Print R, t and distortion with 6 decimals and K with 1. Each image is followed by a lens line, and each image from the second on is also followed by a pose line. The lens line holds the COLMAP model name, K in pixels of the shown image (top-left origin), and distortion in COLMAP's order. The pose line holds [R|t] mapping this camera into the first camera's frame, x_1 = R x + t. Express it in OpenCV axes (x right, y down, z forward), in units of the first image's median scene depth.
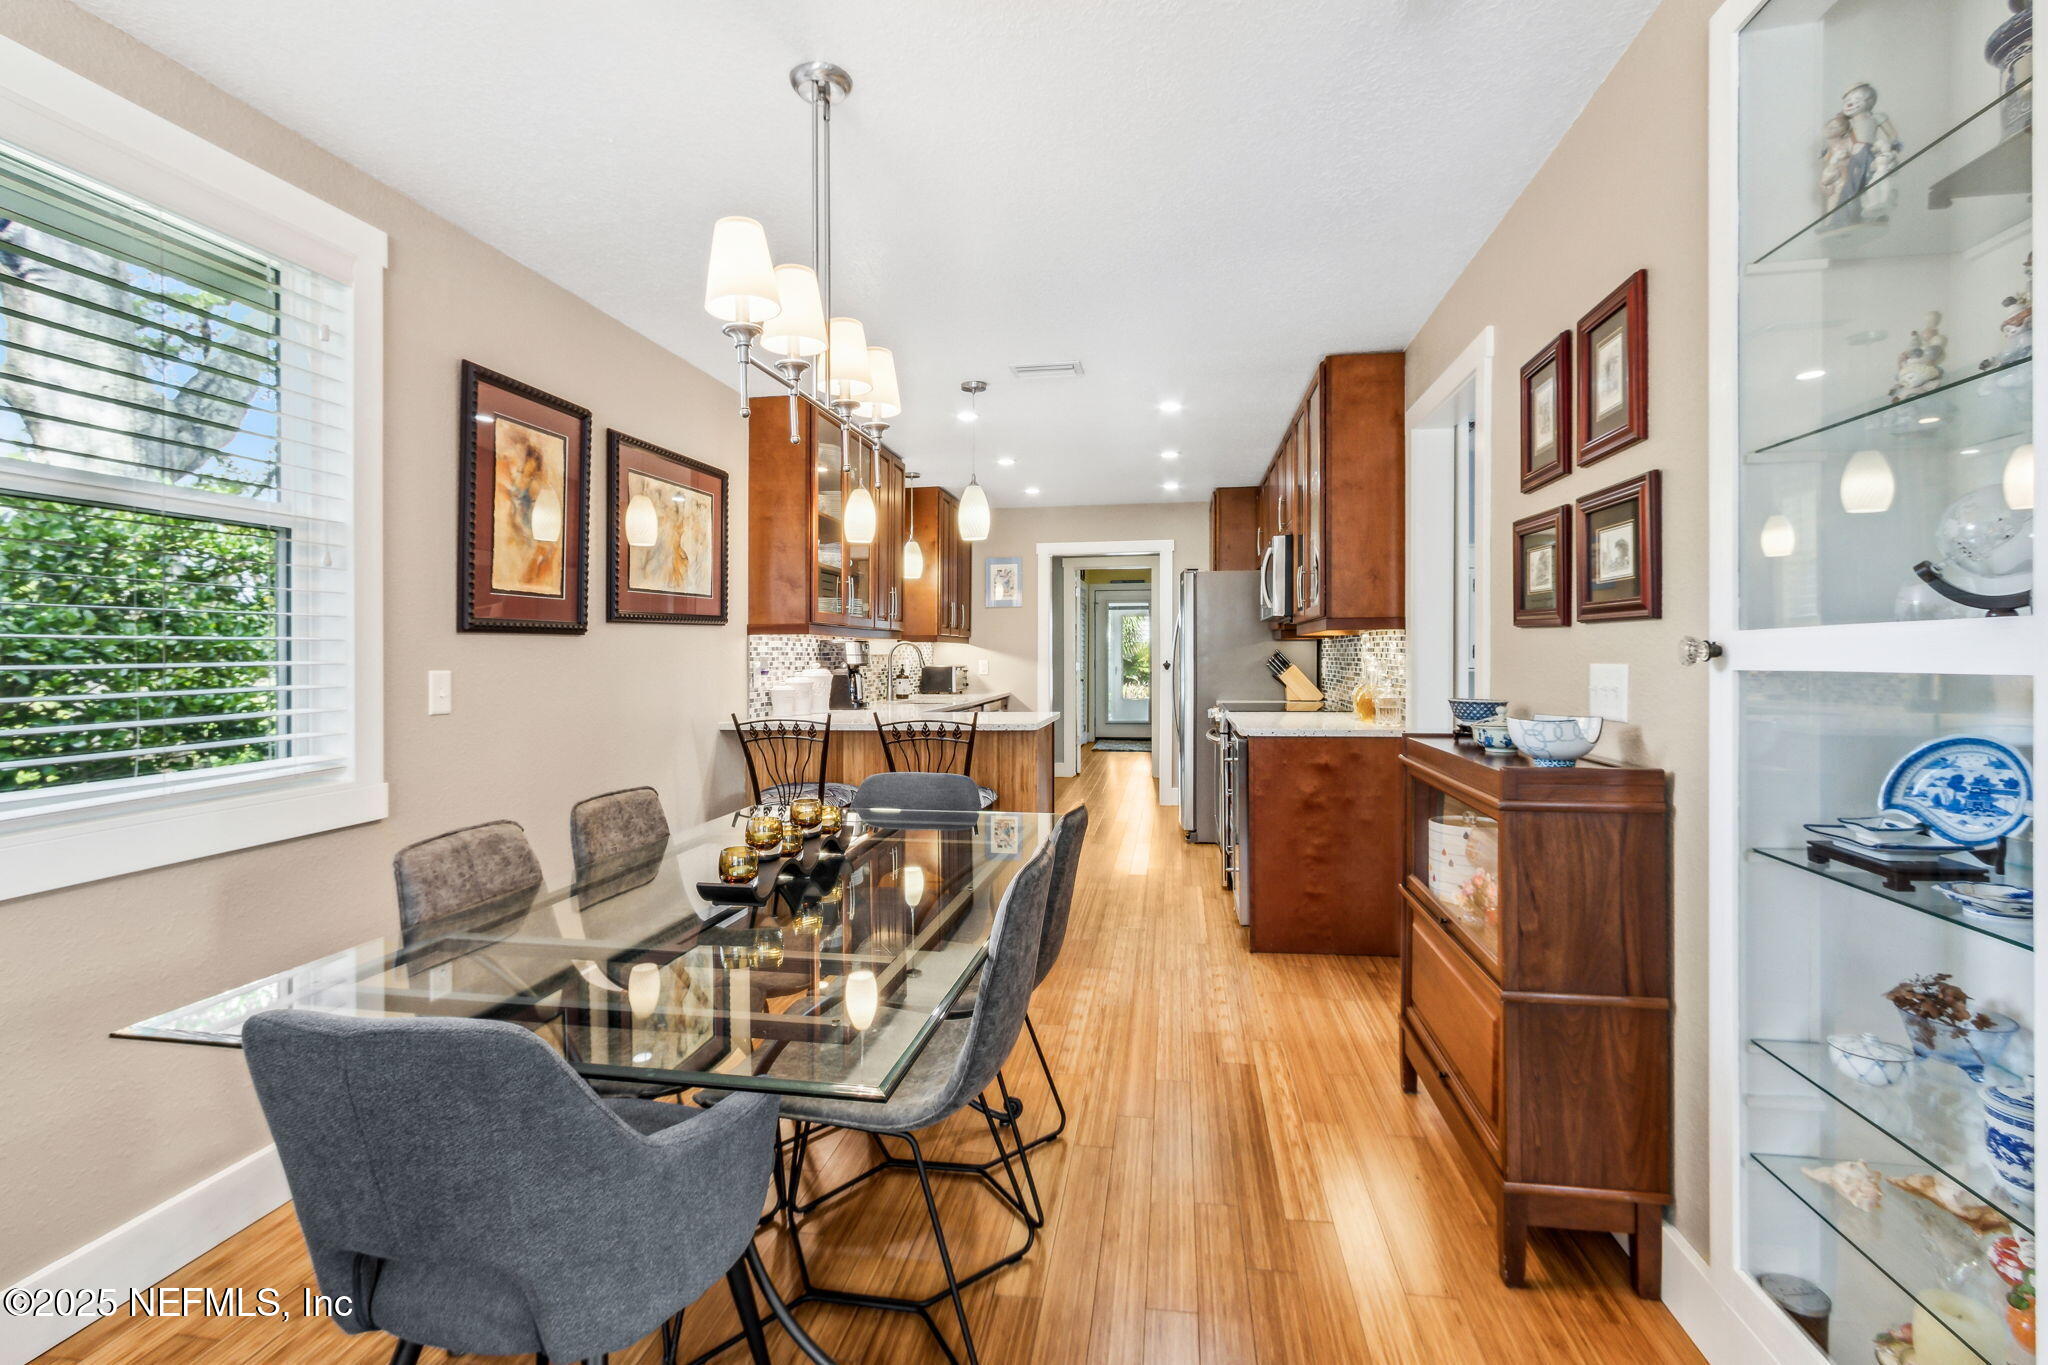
lens RADIAL K [[959.5, 0, 1026.7], [0, 959.5, 665.6], [0, 0, 1]] dist [0.001759, -0.002348]
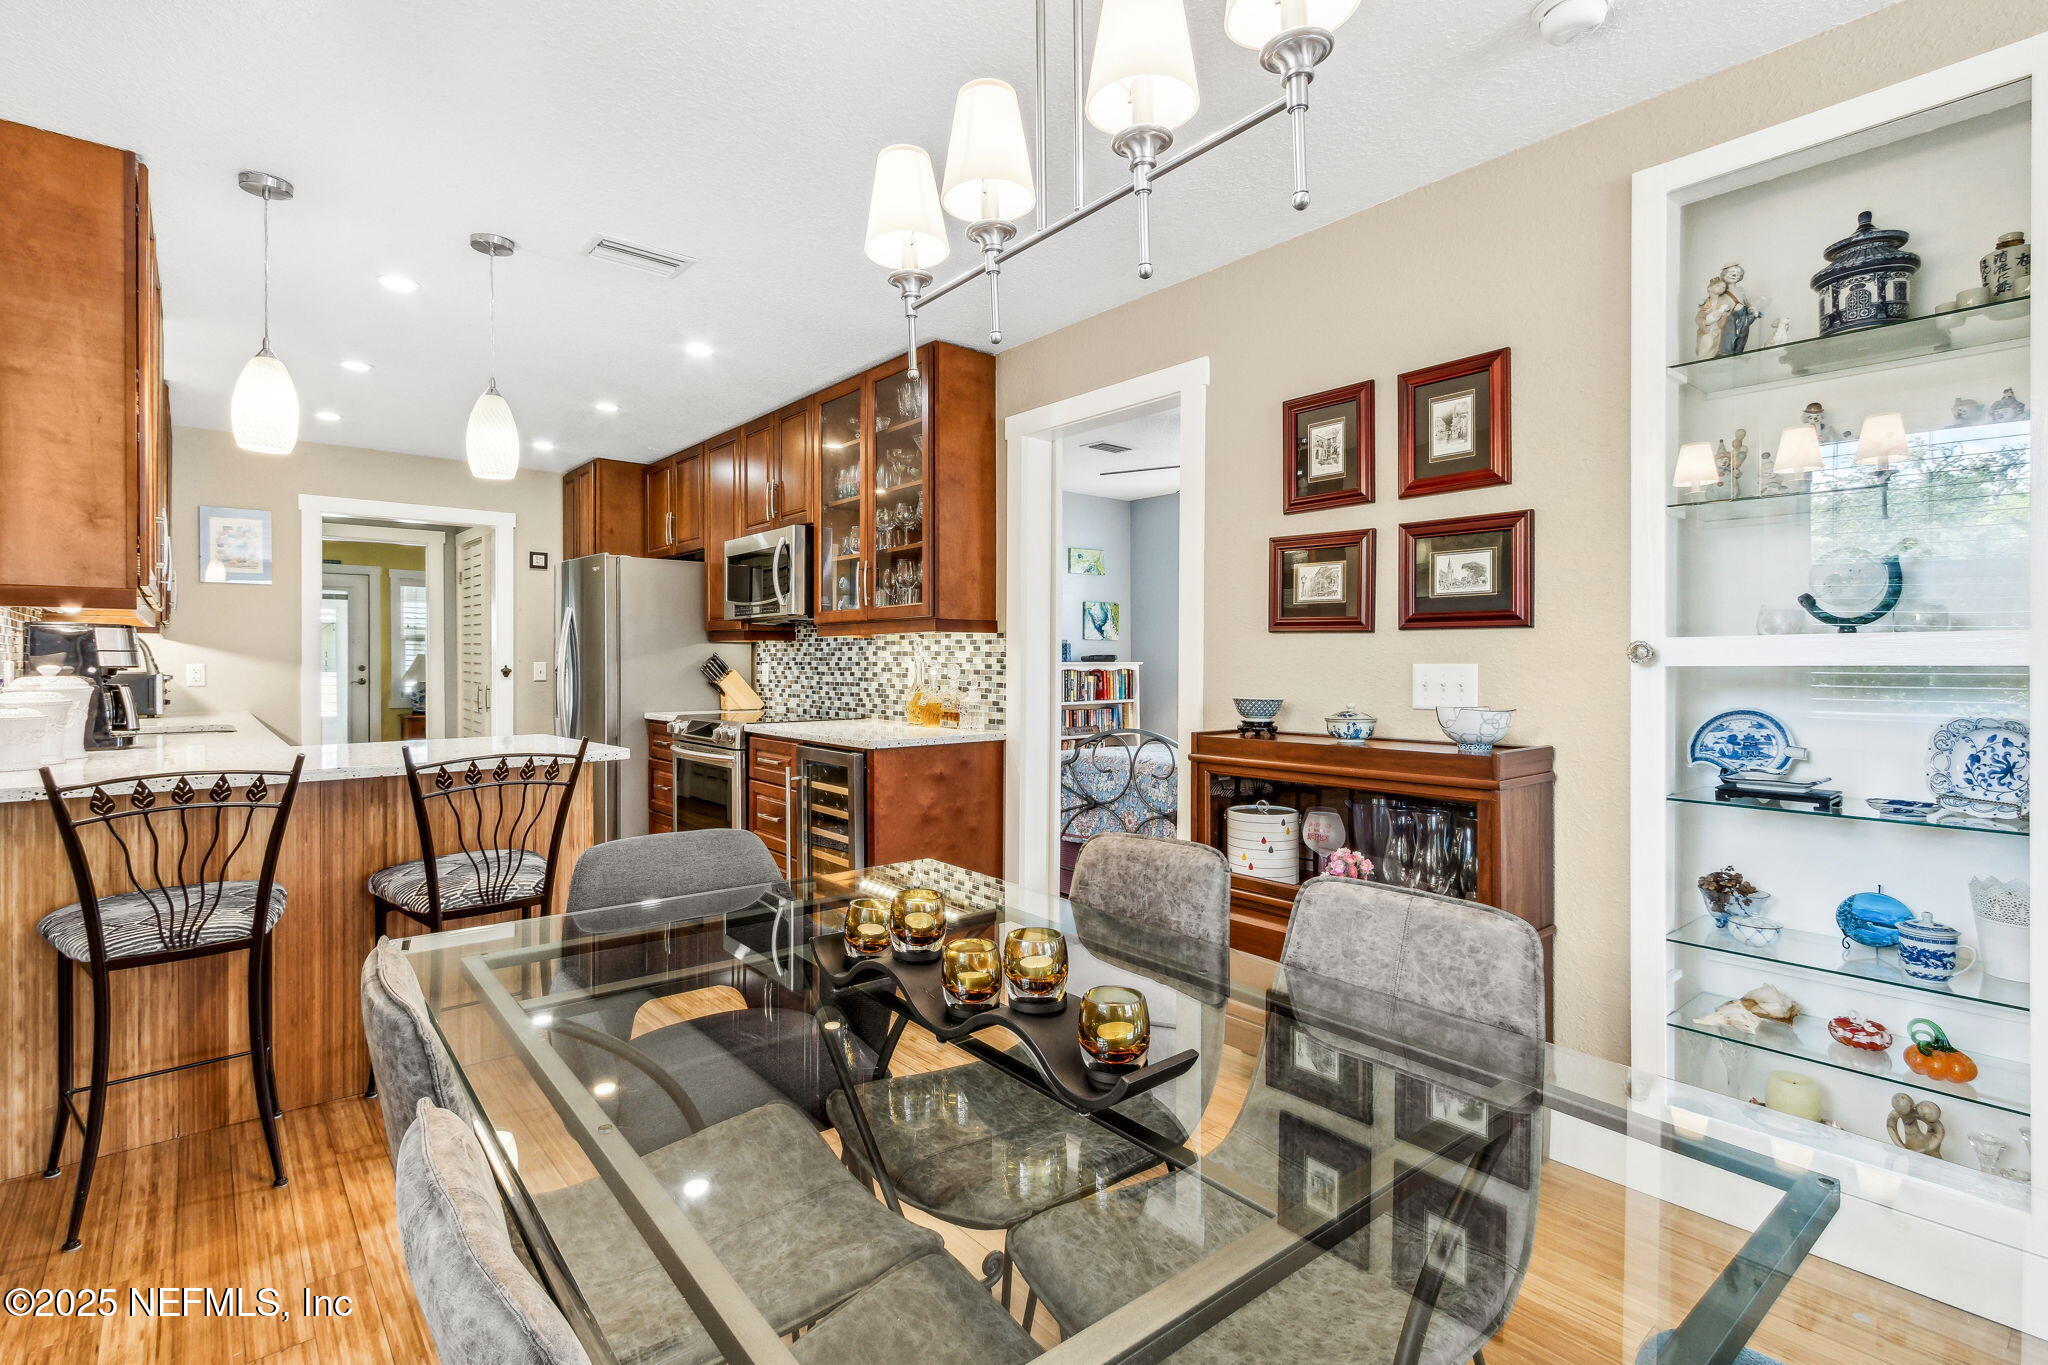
lens RADIAL K [[959.5, 0, 1022.9], [0, 959.5, 673.3], [0, 0, 1]] dist [0.001759, -0.002348]
pose [[0.651291, -0.000693, 0.758828, -0.731255], [0.002390, 0.999996, -0.001138, 0.011692], [-0.758824, 0.002554, 0.651290, 0.677765]]
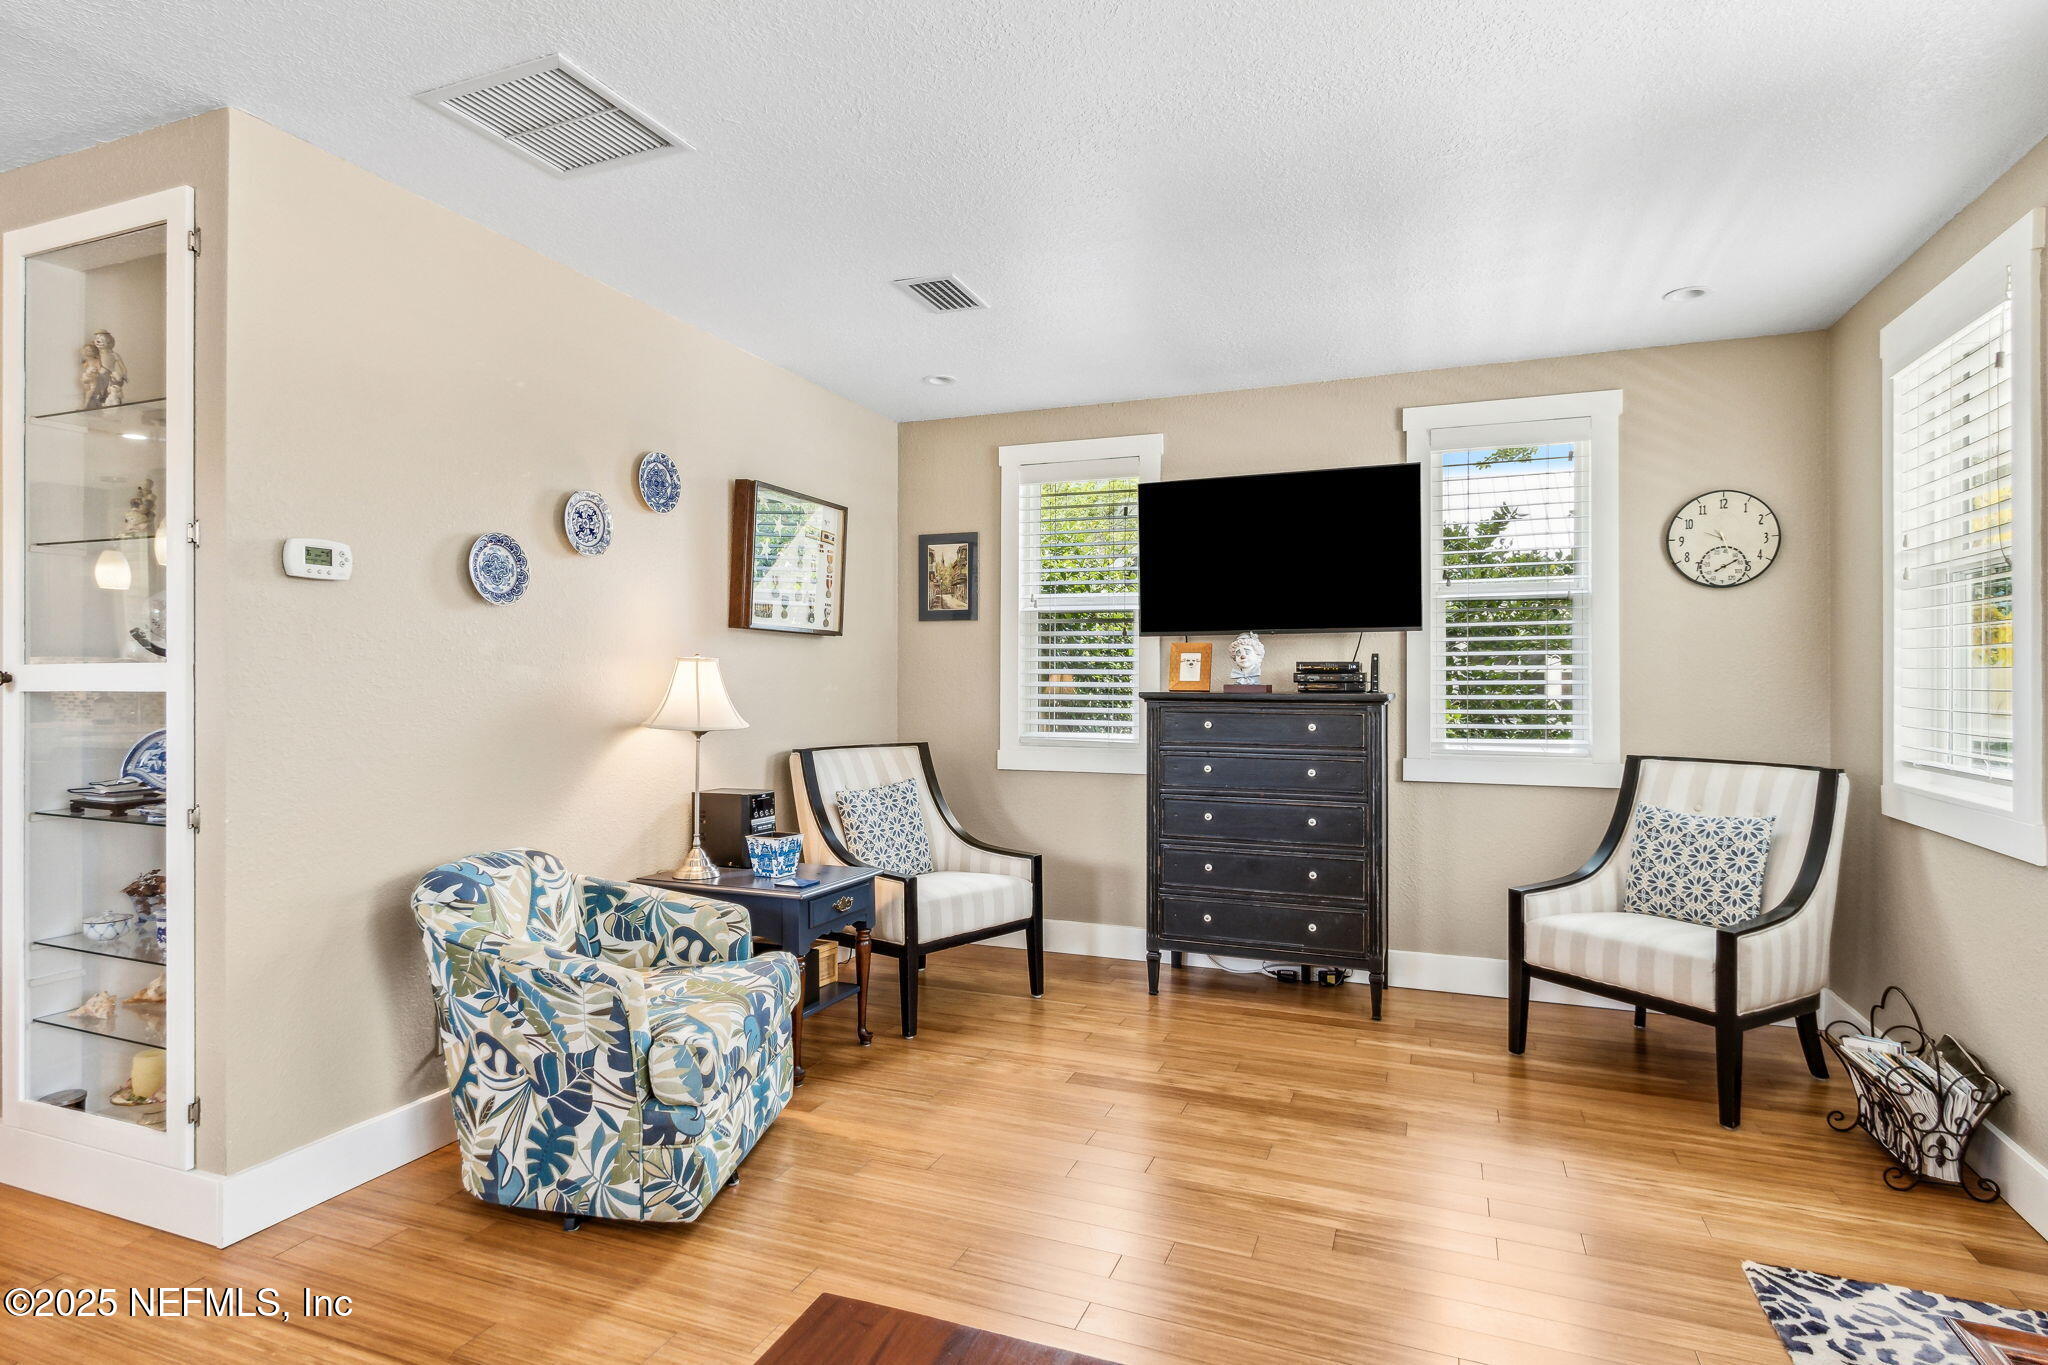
lens RADIAL K [[1077.0, 0, 1018.6], [0, 1077.0, 686.1], [0, 0, 1]] dist [-0.000783, -0.000139]
pose [[0.225922, 0.005185, 0.974132, -0.439301], [0.004953, 0.999967, -0.006471, 0.012668], [-0.974133, 0.006287, 0.225889, -0.727183]]
